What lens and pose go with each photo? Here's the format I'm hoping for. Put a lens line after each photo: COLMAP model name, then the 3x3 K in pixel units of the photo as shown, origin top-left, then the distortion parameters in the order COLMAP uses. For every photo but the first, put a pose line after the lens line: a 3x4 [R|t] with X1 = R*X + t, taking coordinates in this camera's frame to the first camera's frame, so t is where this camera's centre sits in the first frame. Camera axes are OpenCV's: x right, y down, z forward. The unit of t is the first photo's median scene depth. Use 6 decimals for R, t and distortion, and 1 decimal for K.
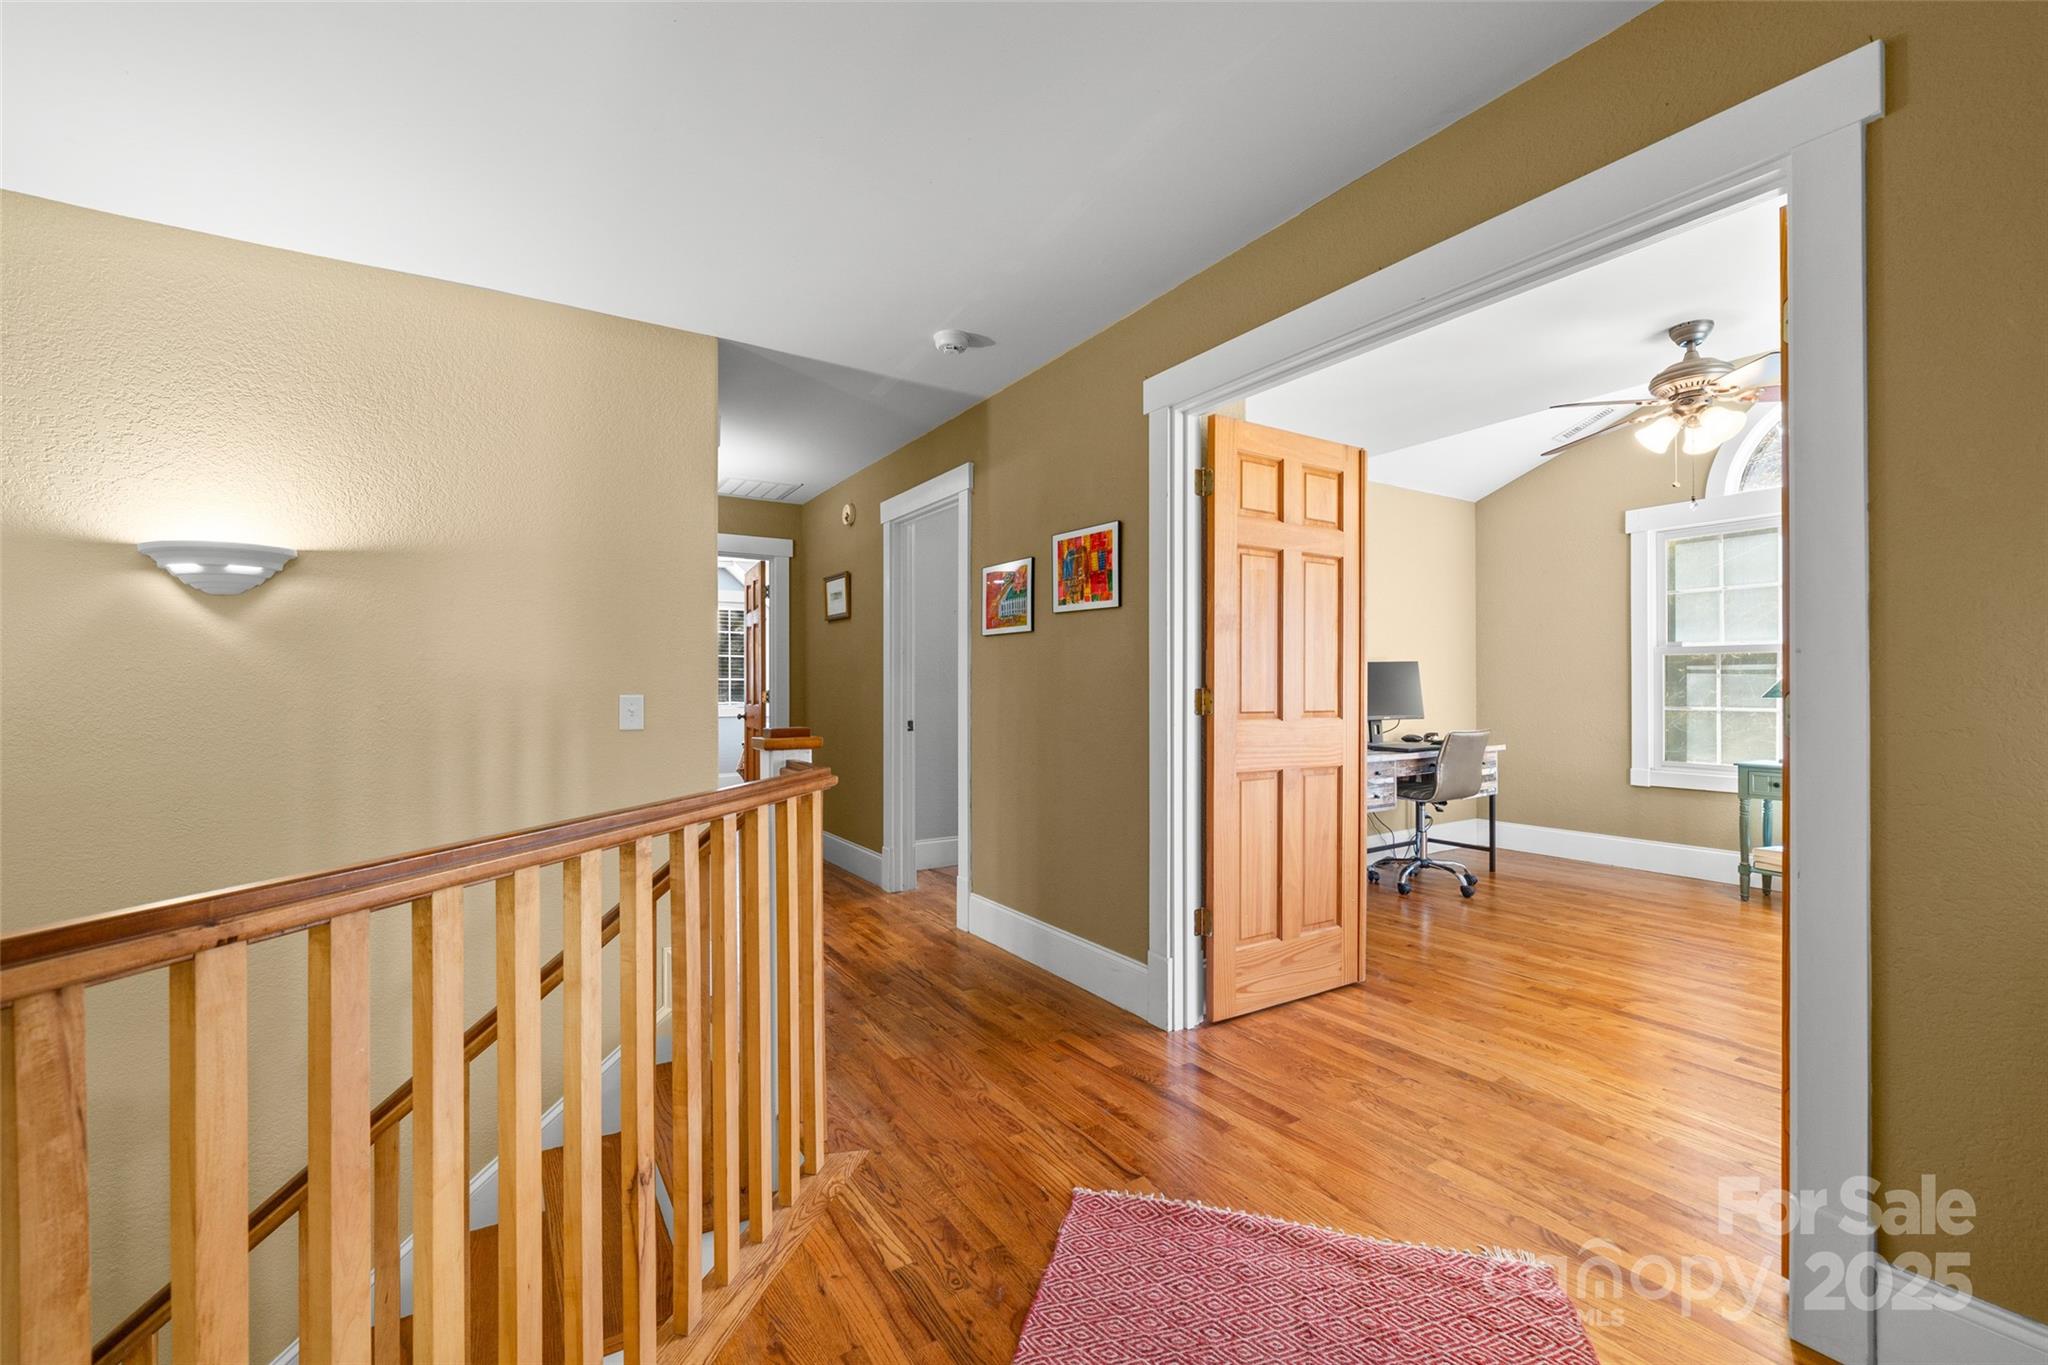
lens RADIAL K [[841.5, 0, 1023.5], [0, 841.5, 696.4], [0, 0, 1]] dist [-0.002853, -0.000361]
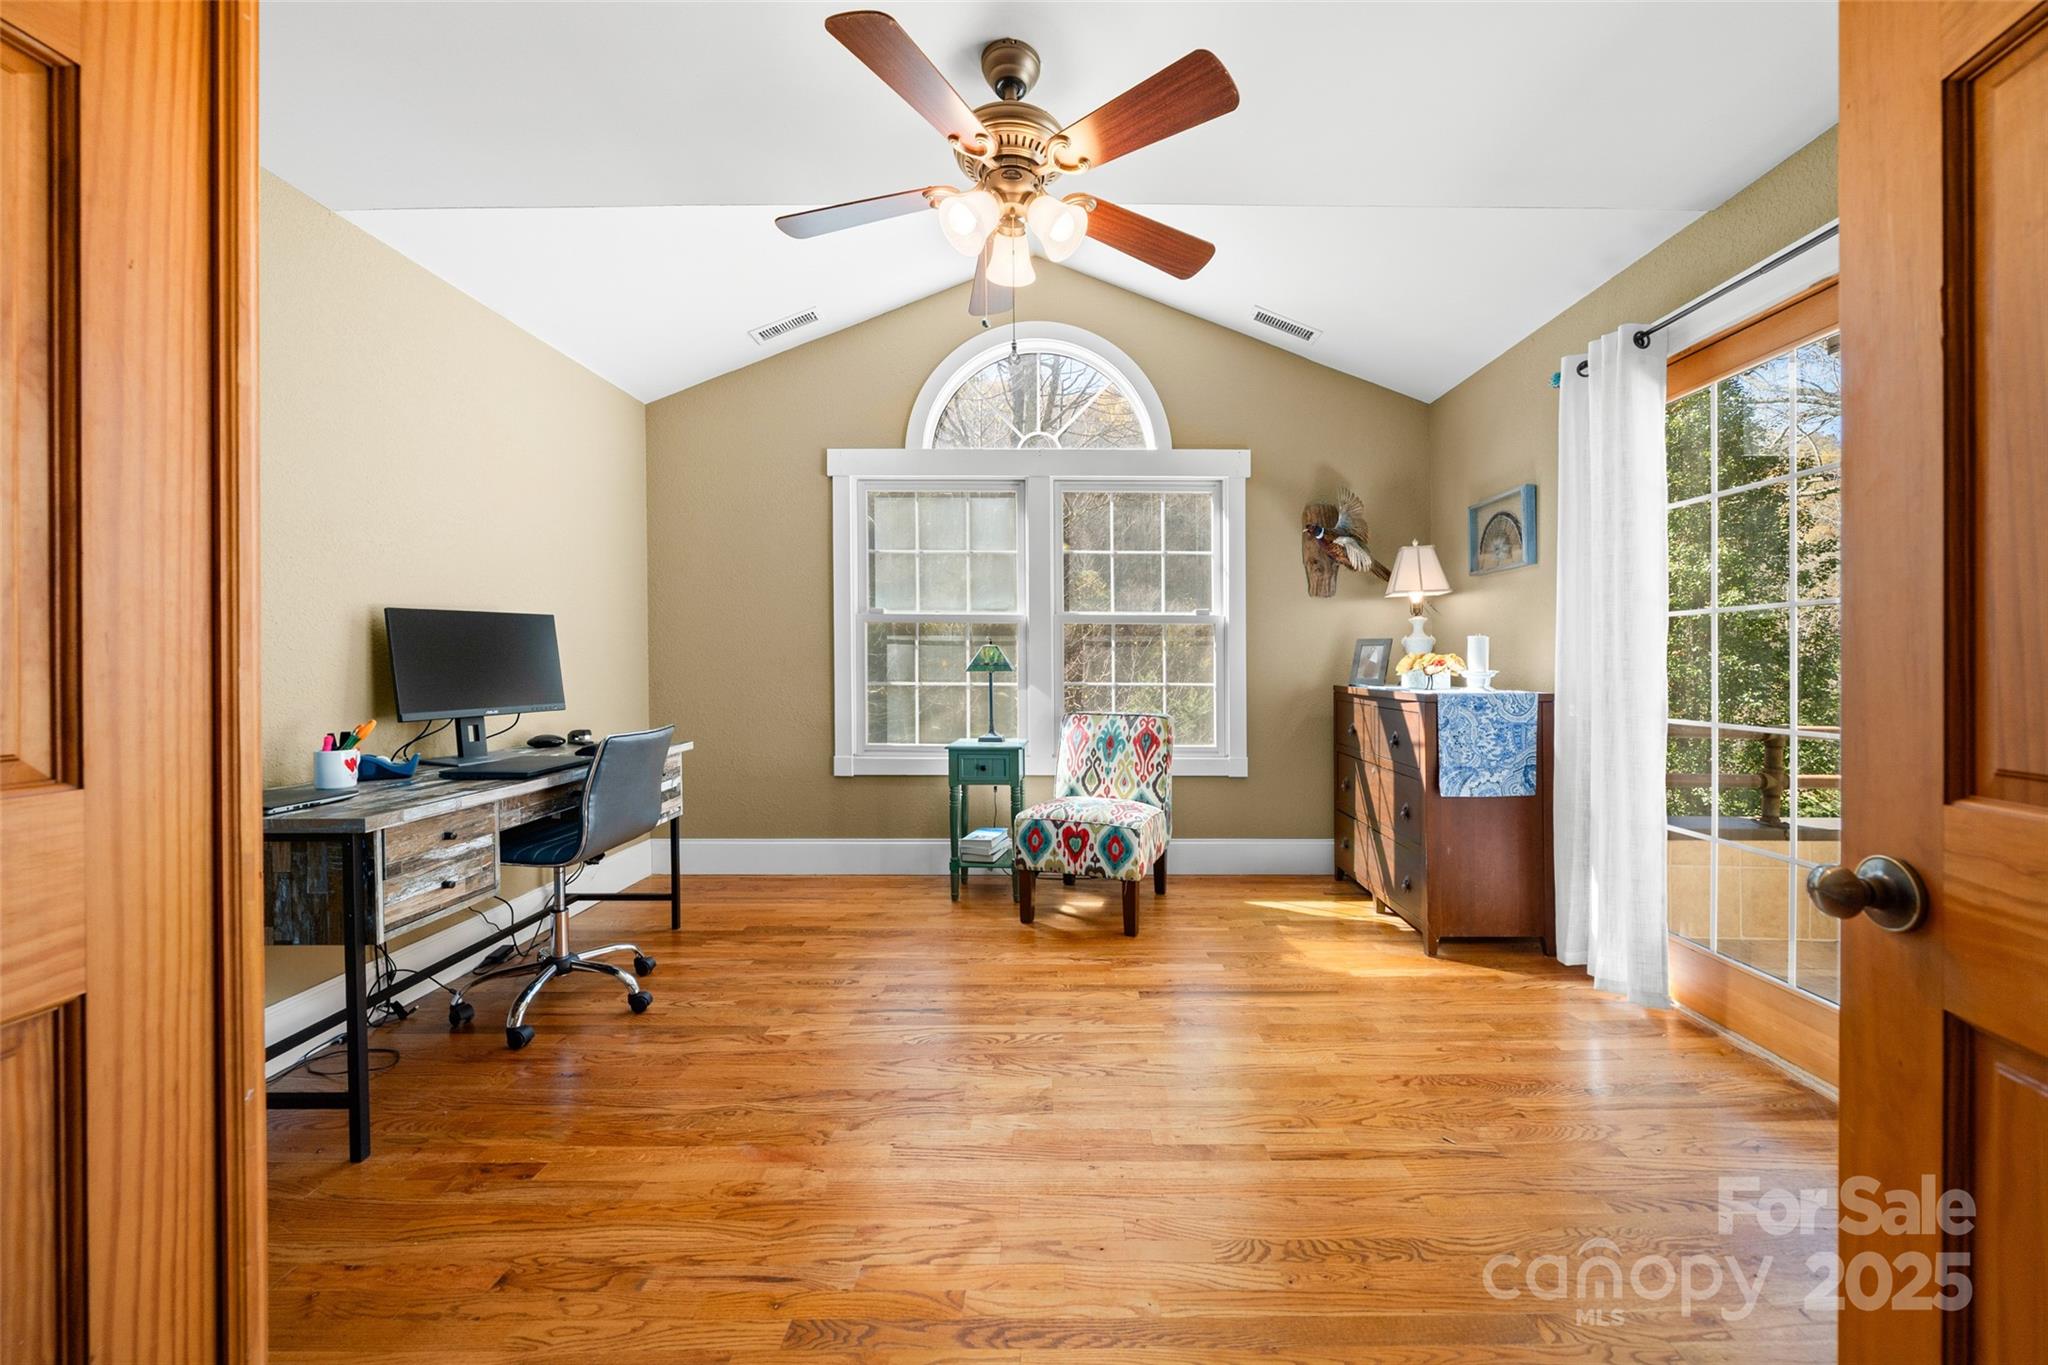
lens RADIAL K [[841.5, 0, 1102.8], [0, 841.5, 665.8], [0, 0, 1]] dist [-0.002853, -0.000361]
pose [[0.546858, -0.002972, 0.837220, 0.189659], [0.006136, 0.999981, -0.000458, -0.002751], [-0.837203, 0.005387, 0.546866, 0.360461]]
